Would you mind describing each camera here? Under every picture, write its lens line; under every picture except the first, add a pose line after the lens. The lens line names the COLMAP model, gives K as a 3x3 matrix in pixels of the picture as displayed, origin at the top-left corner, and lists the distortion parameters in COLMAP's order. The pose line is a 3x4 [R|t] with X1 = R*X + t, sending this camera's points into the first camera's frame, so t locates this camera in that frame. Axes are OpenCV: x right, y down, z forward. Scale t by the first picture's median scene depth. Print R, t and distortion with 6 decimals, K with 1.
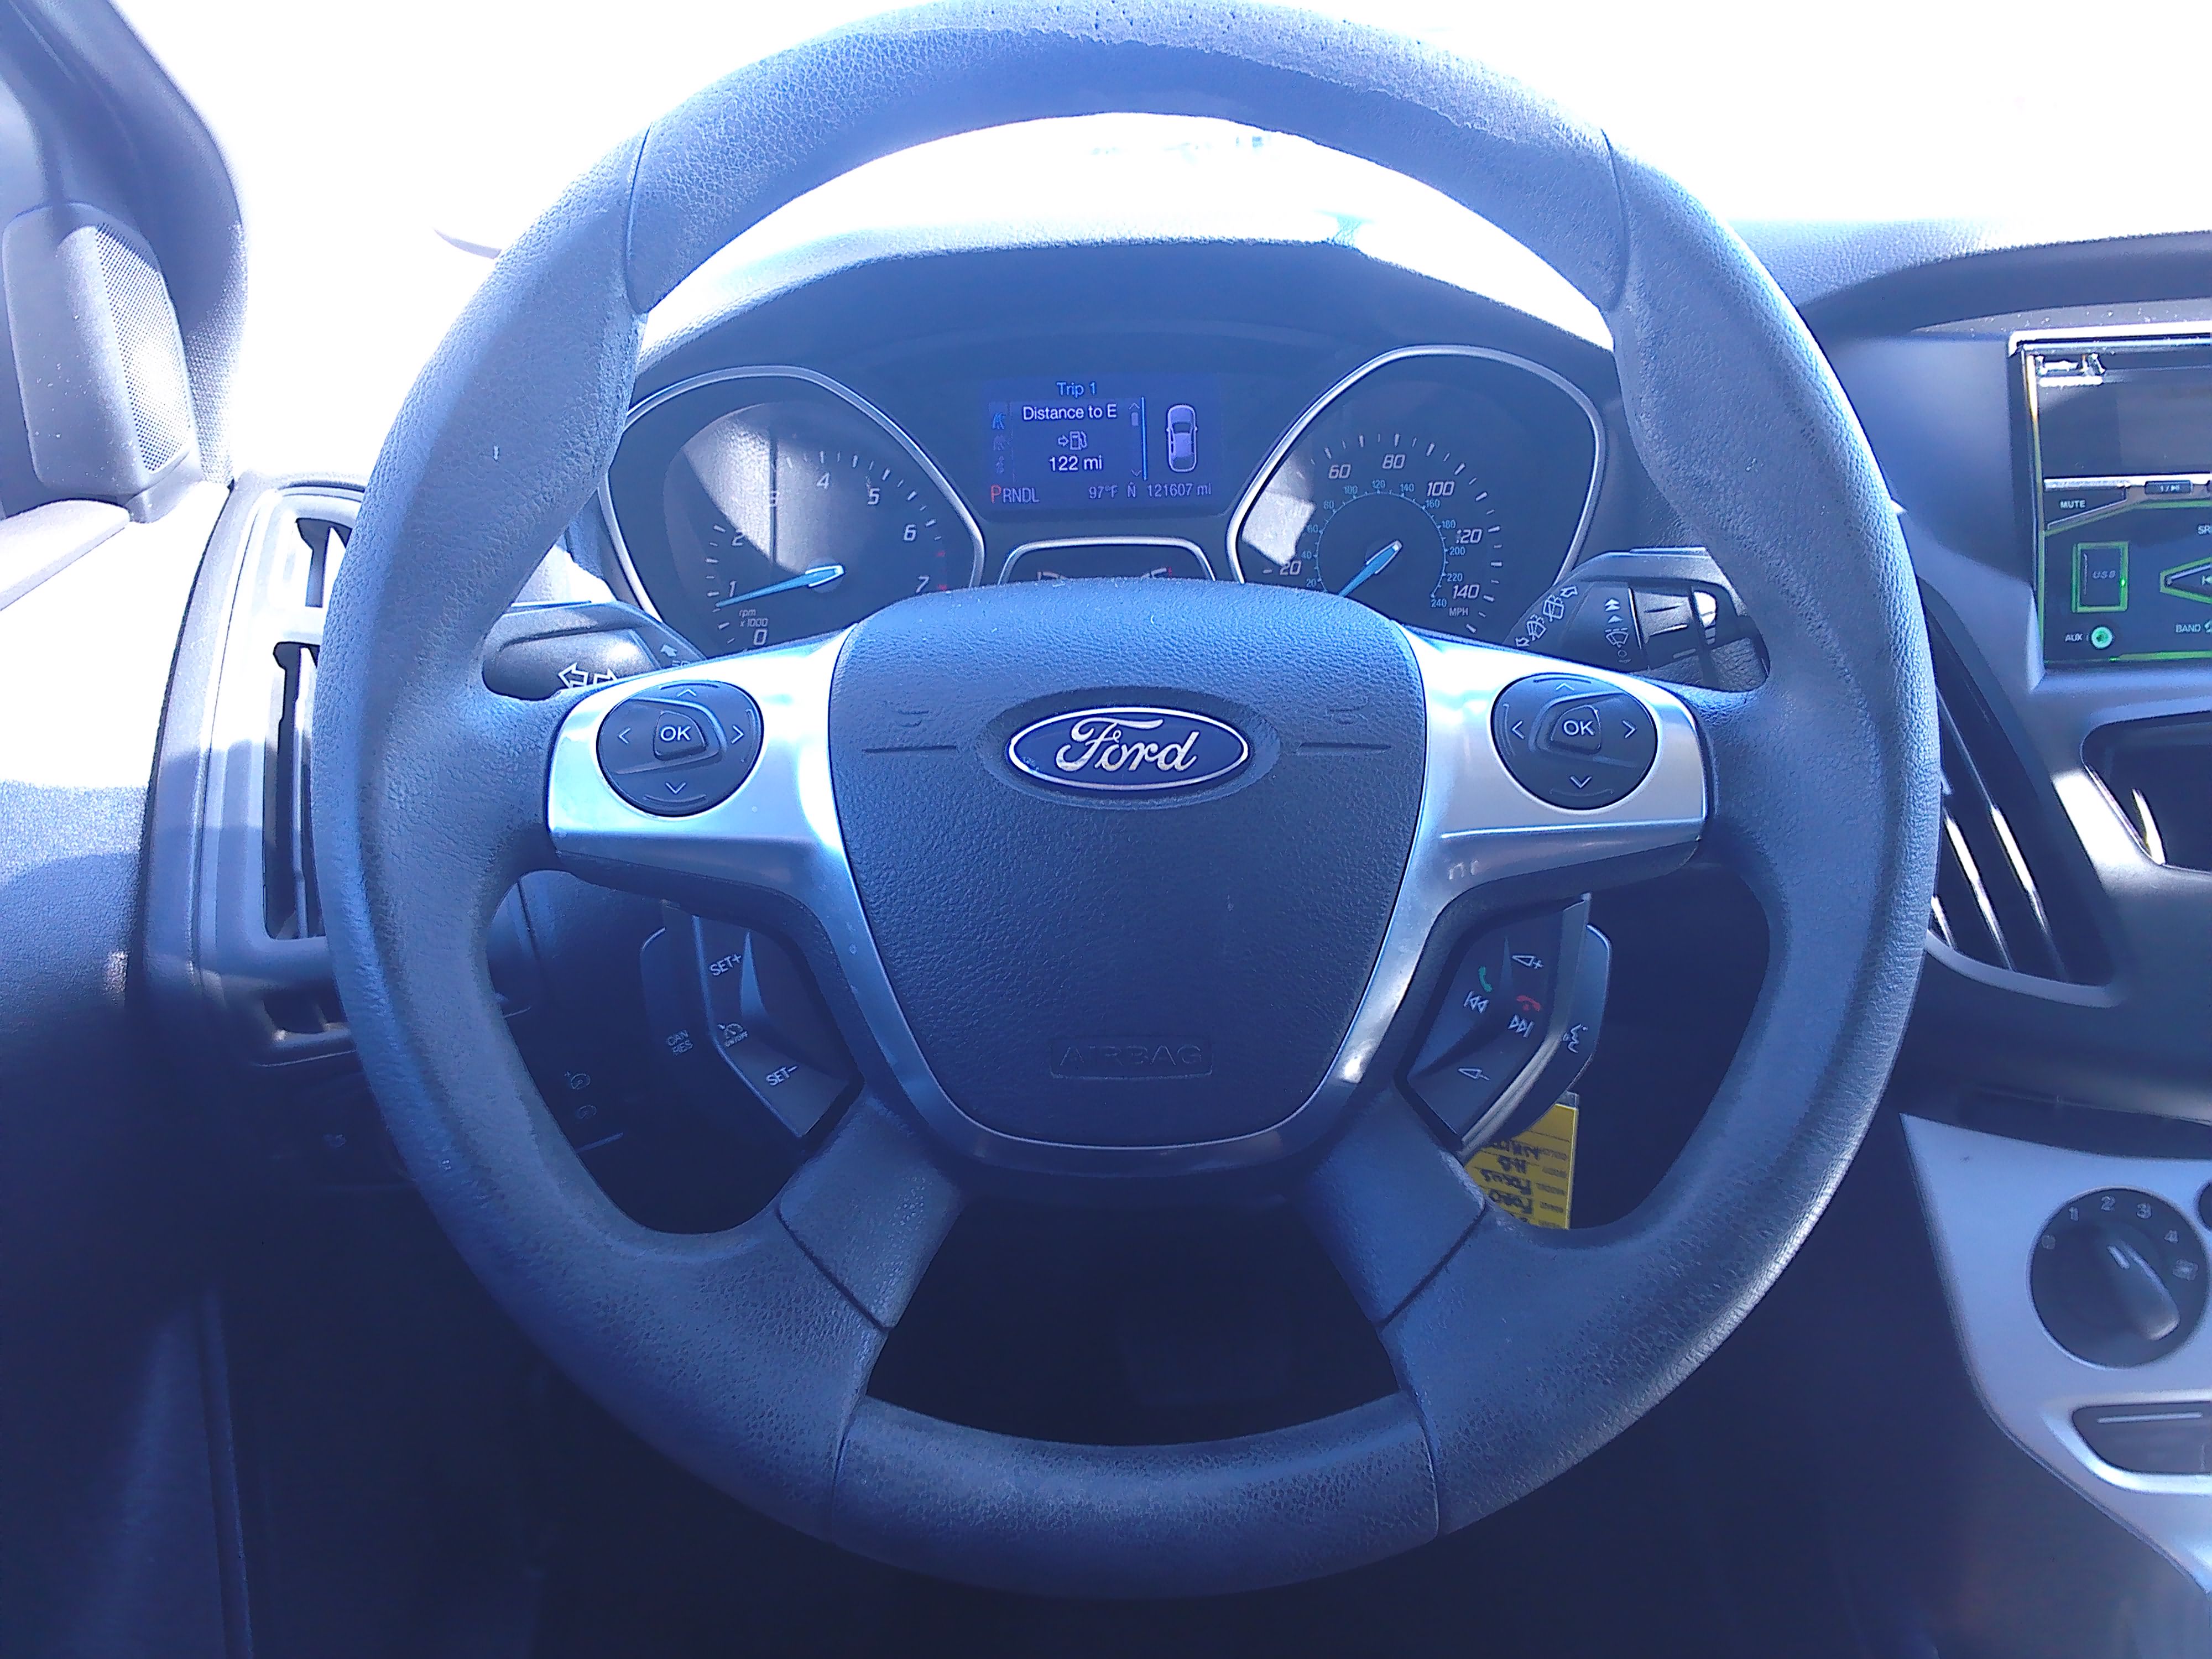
lens RADIAL K [[1752.4, 0, 1105.4], [0, 1752.4, 811.4], [0, 0, 1]] dist [0.035841, -0.039901]
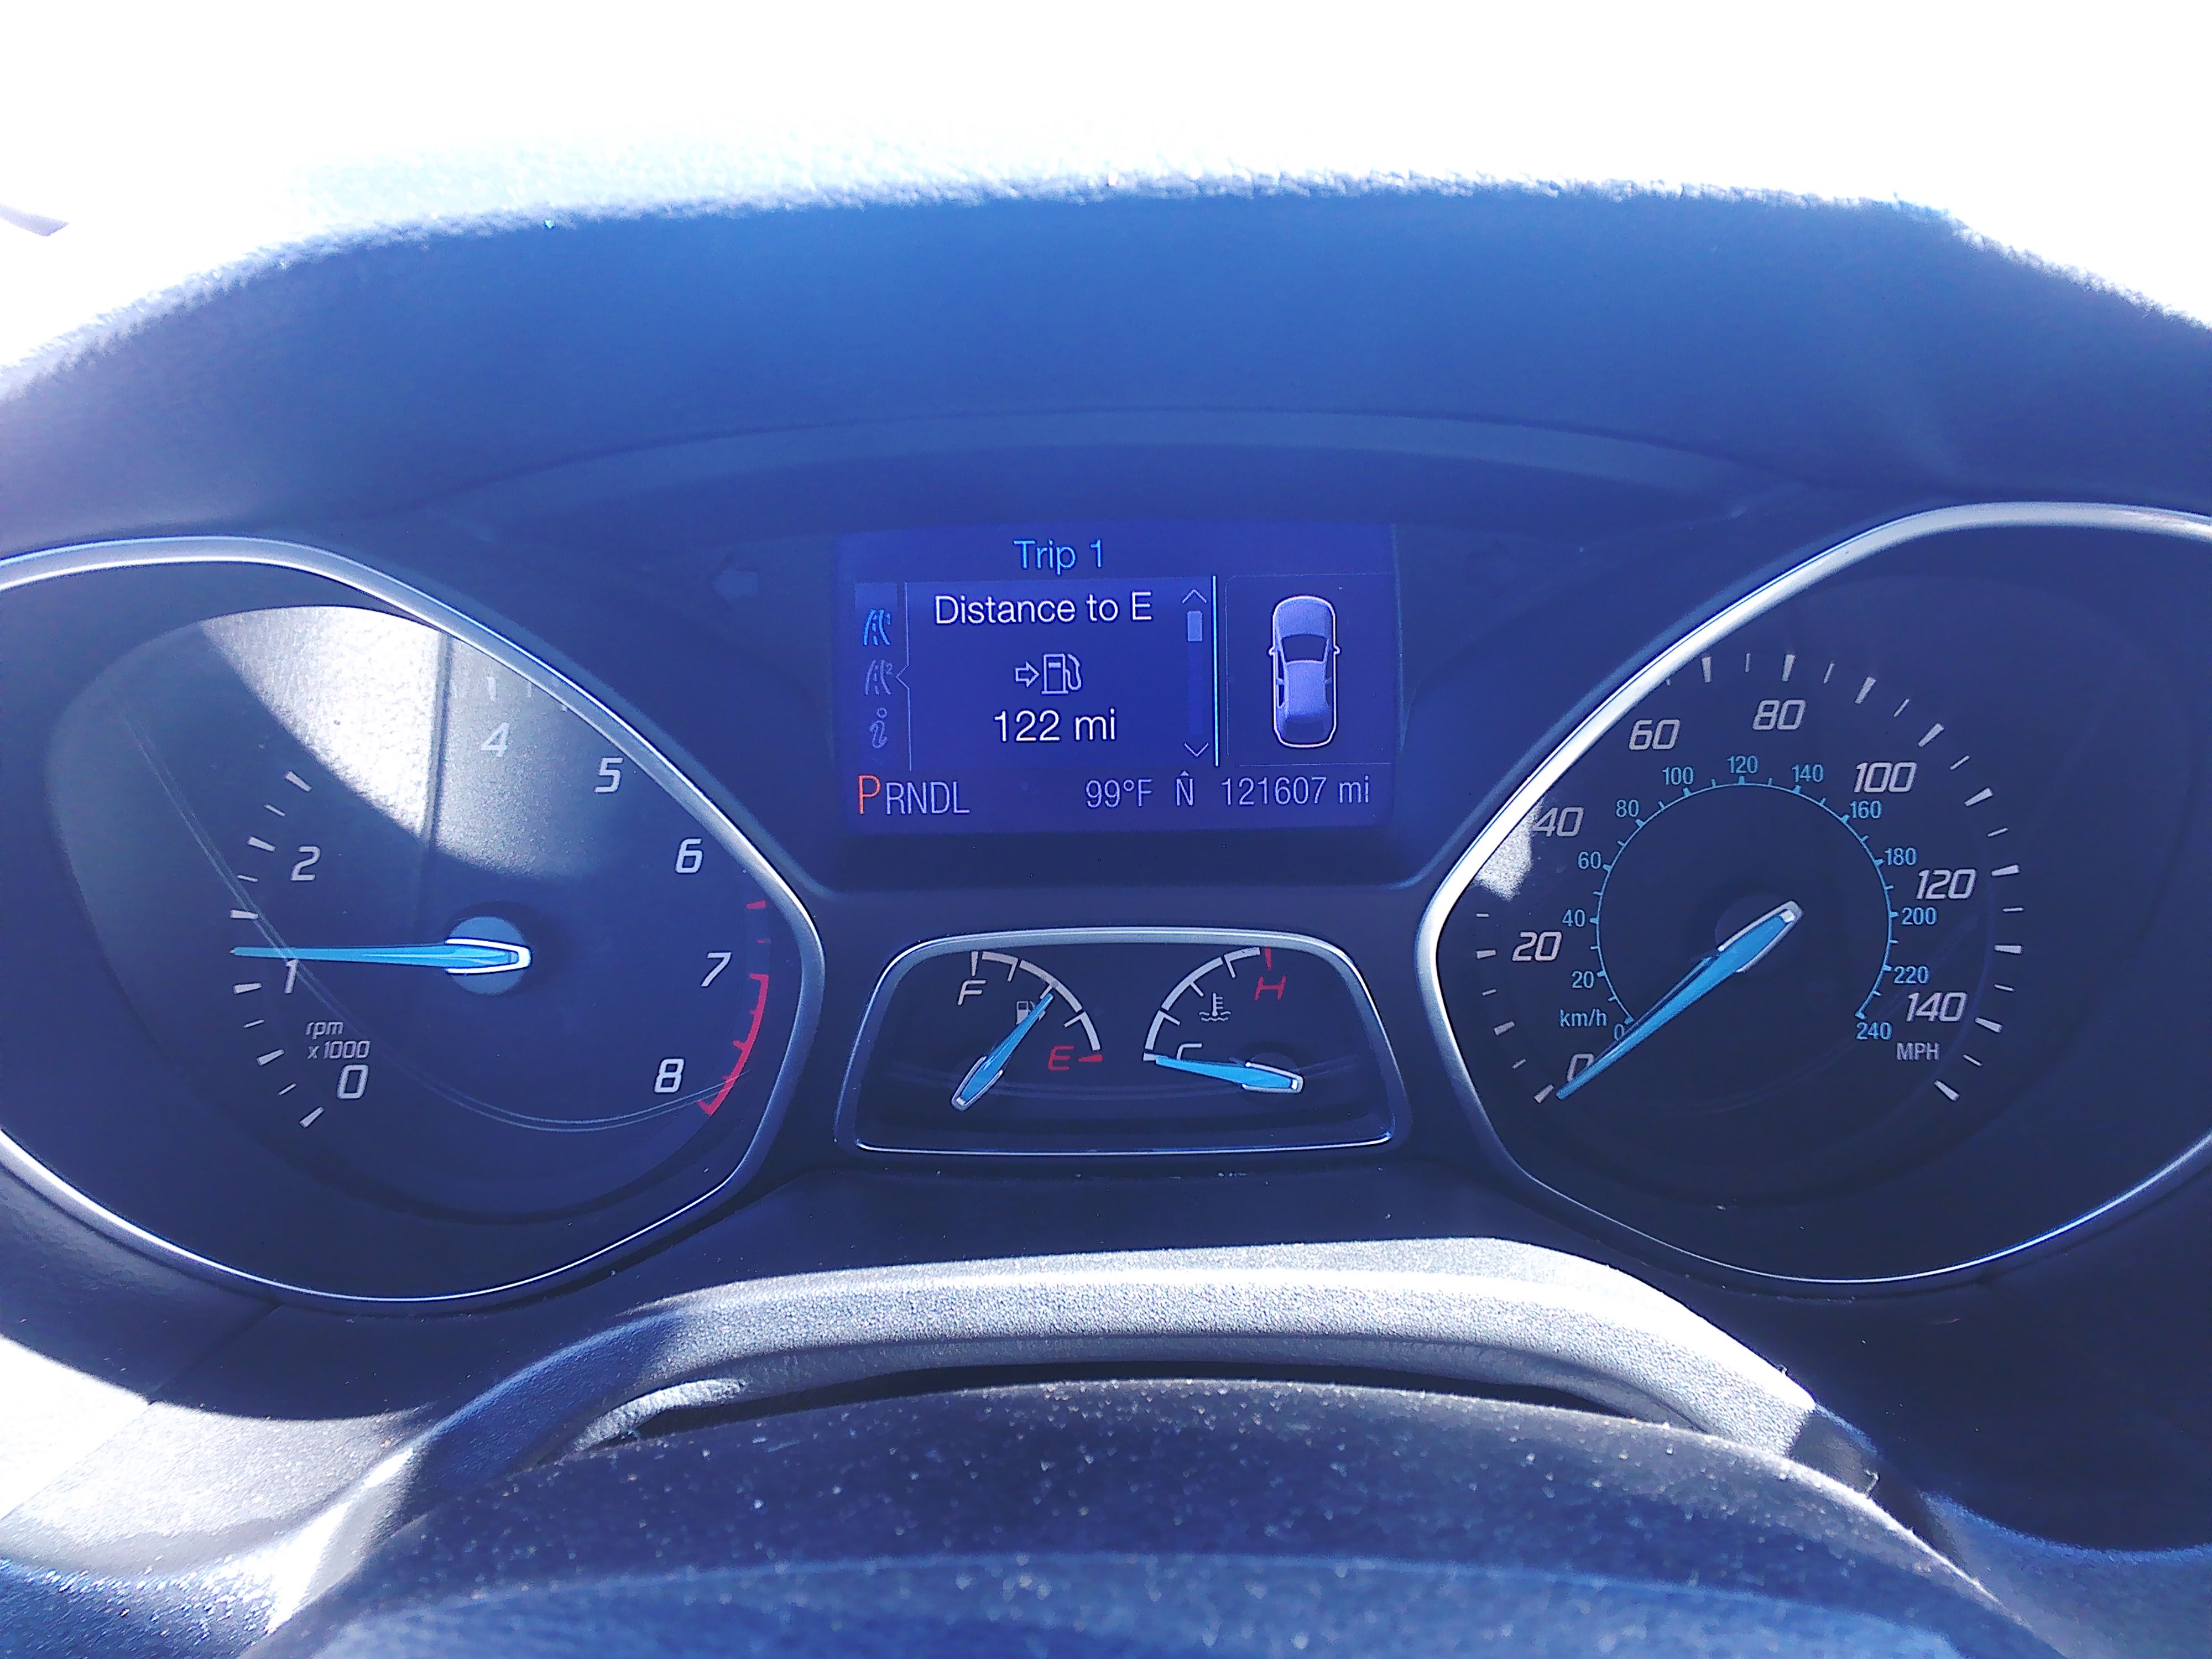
lens RADIAL K [[1752.4, 0, 1110.9], [0, 1752.4, 815.0], [0, 0, 1]] dist [0.035841, -0.039901]
pose [[0.999743, 0.015390, -0.016662, 0.004083], [-0.015256, 0.999851, 0.008104, -0.180479], [0.016785, -0.007847, 0.999828, 0.572074]]
